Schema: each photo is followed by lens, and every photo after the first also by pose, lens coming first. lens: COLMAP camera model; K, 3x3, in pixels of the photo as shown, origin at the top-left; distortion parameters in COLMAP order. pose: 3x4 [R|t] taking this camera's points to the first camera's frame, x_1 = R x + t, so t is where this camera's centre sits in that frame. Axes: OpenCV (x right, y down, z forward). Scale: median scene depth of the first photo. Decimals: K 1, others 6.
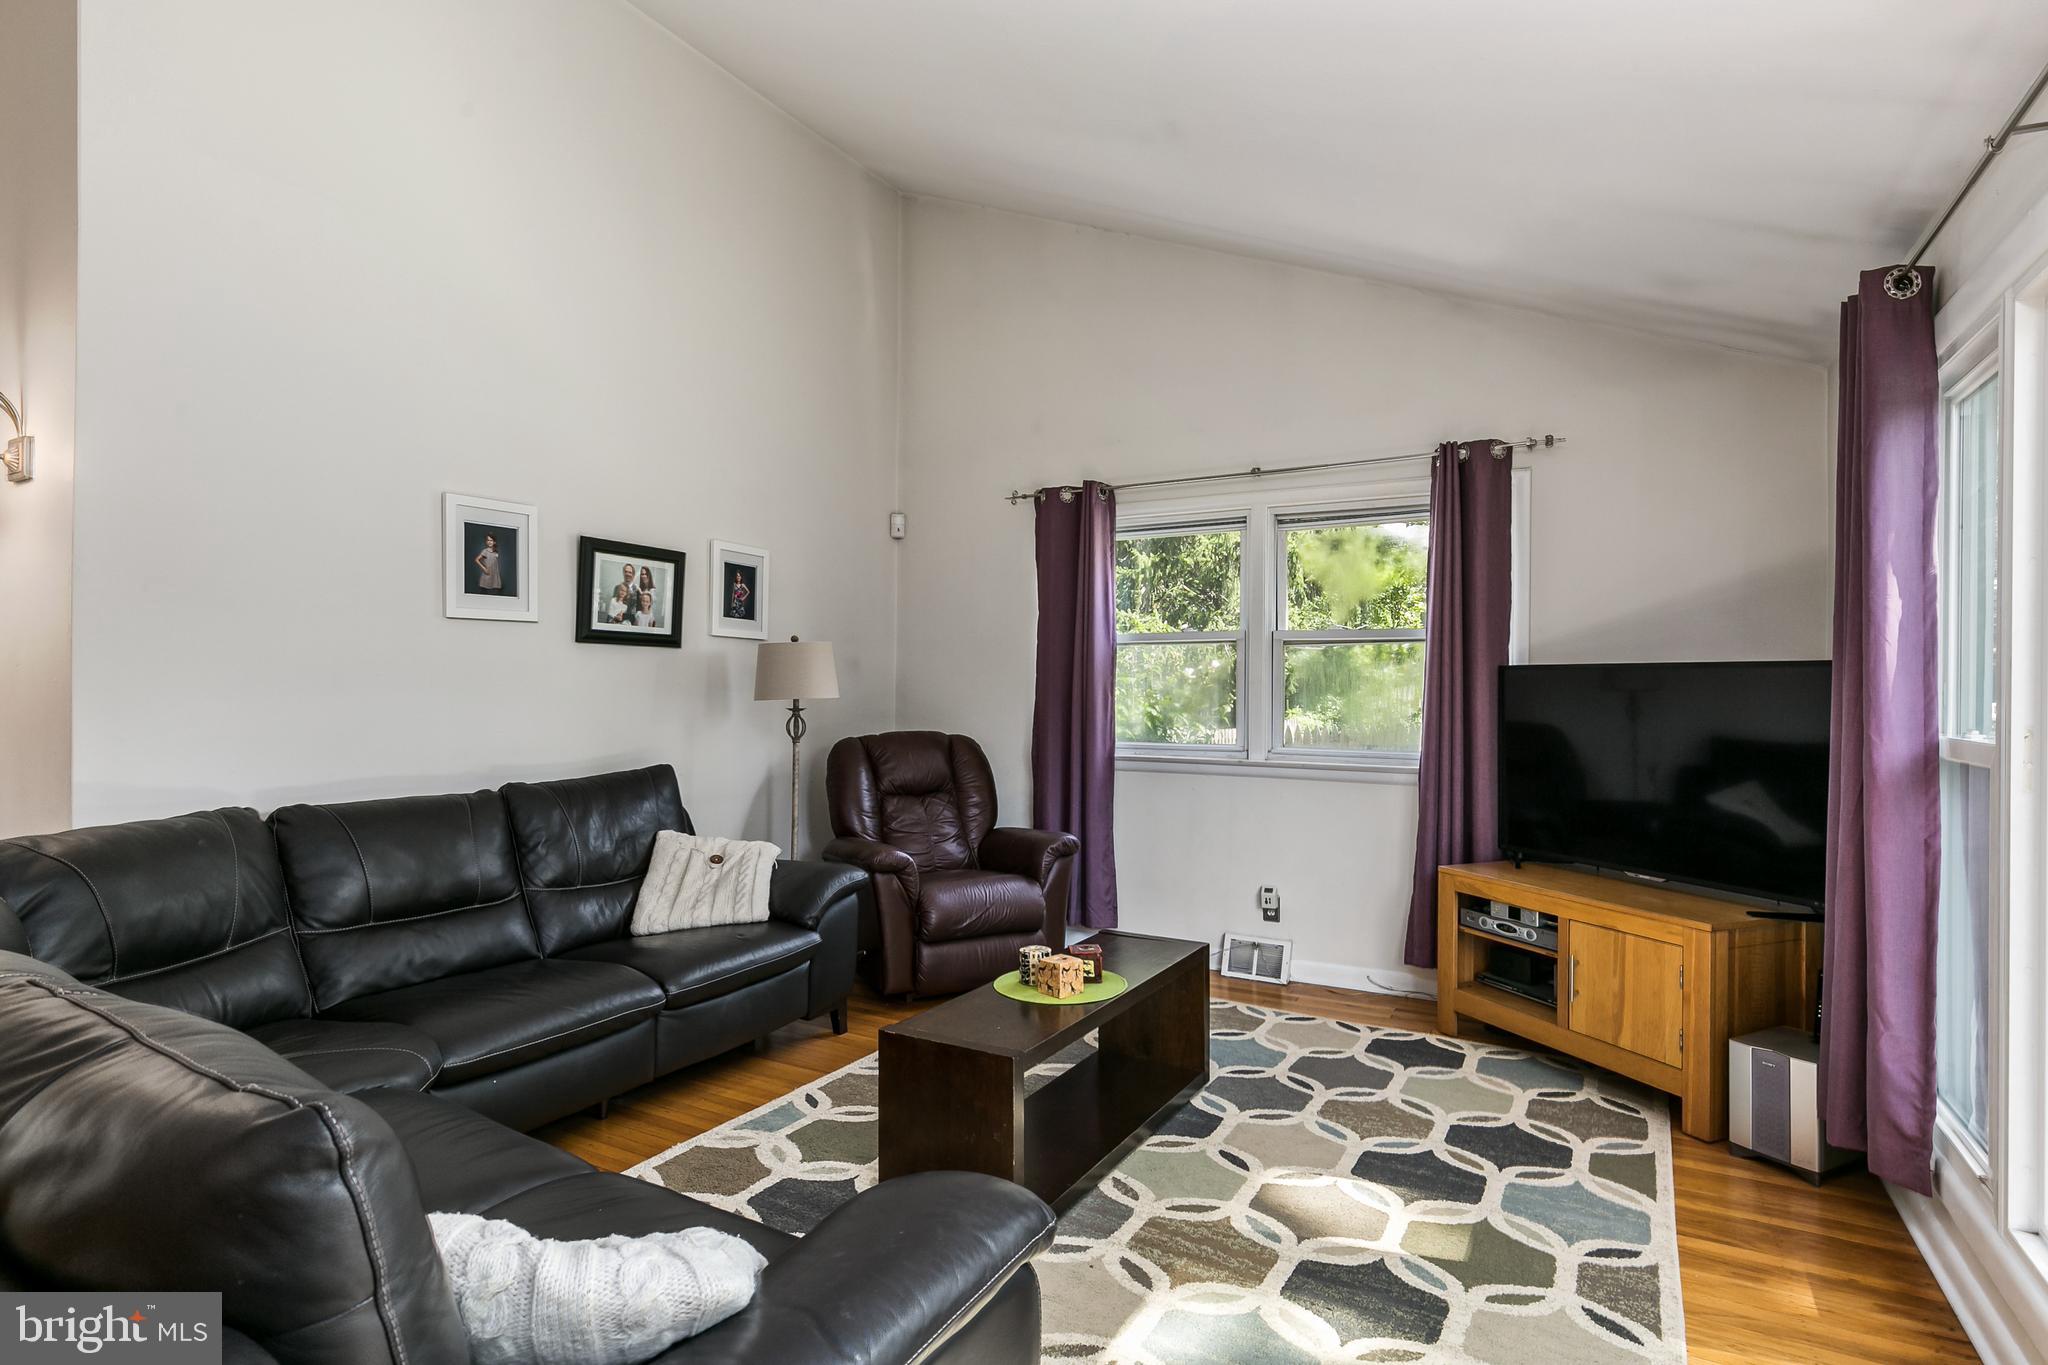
lens RADIAL K [[1012.8, 0, 1026.1], [0, 1012.8, 702.5], [0, 0, 1]] dist [0.001161, -0.000071]
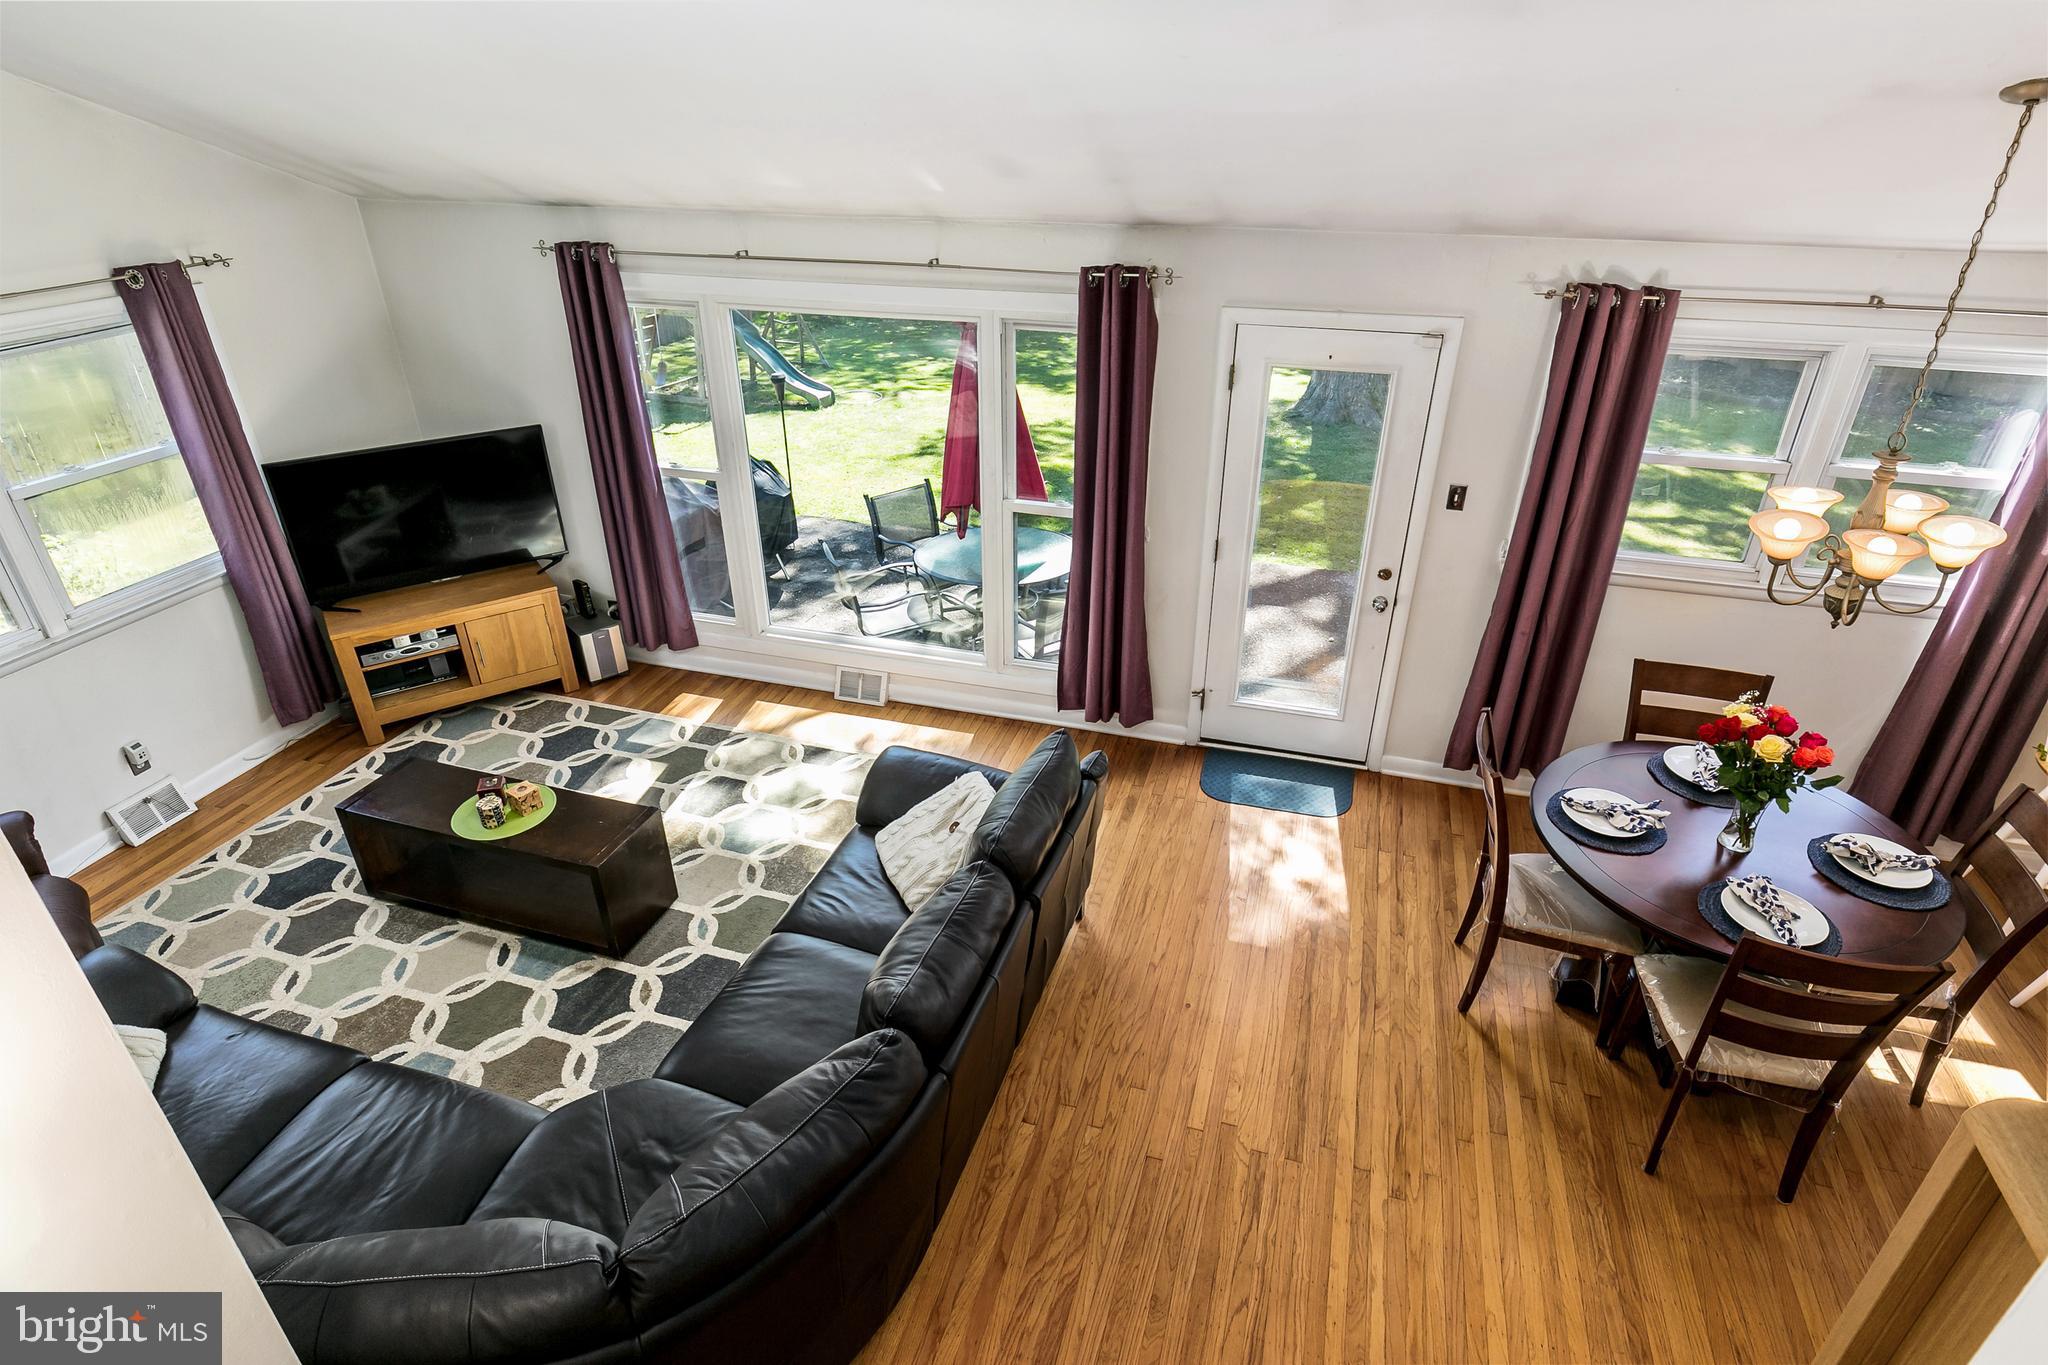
lens RADIAL K [[1098.1, 0, 1041.0], [0, 1098.1, 690.0], [0, 0, 1]] dist [0.002761, -0.001879]
pose [[-0.221333, -0.473348, 0.852615, -1.078886], [0.013881, 0.872682, 0.488092, -0.475739], [-0.975099, 0.119866, -0.186583, 0.434582]]
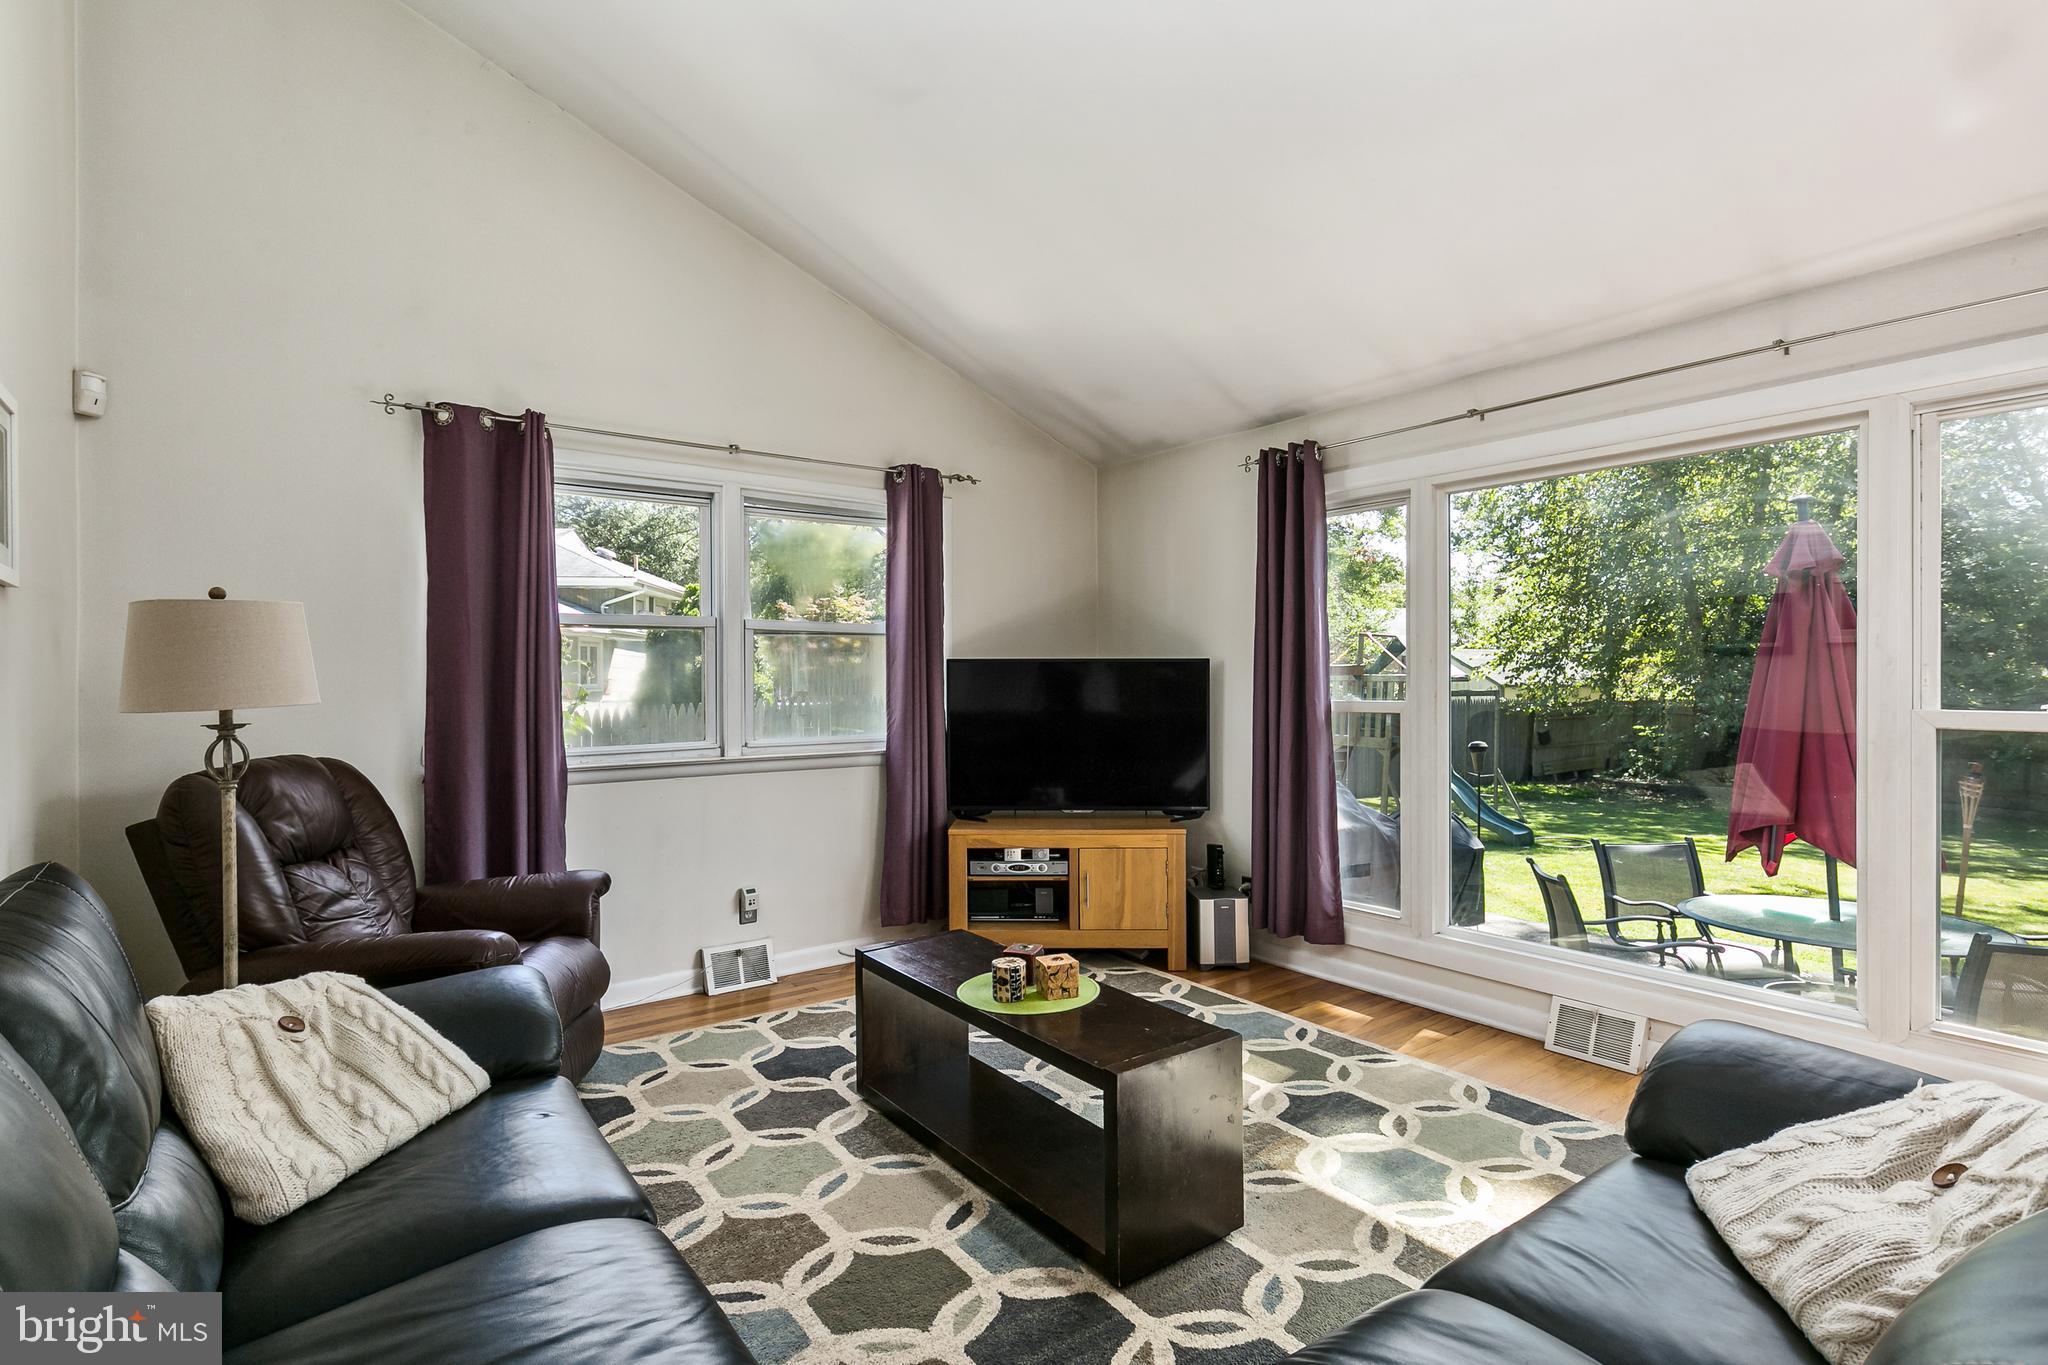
lens RADIAL K [[1012.8, 0, 1018.8], [0, 1012.8, 667.9], [0, 0, 1]] dist [0.001161, -0.000071]
pose [[0.401973, -0.002935, 0.915647, -0.680279], [0.019589, 0.999794, -0.005395, -0.017524], [-0.915442, 0.020105, 0.401947, 0.496041]]
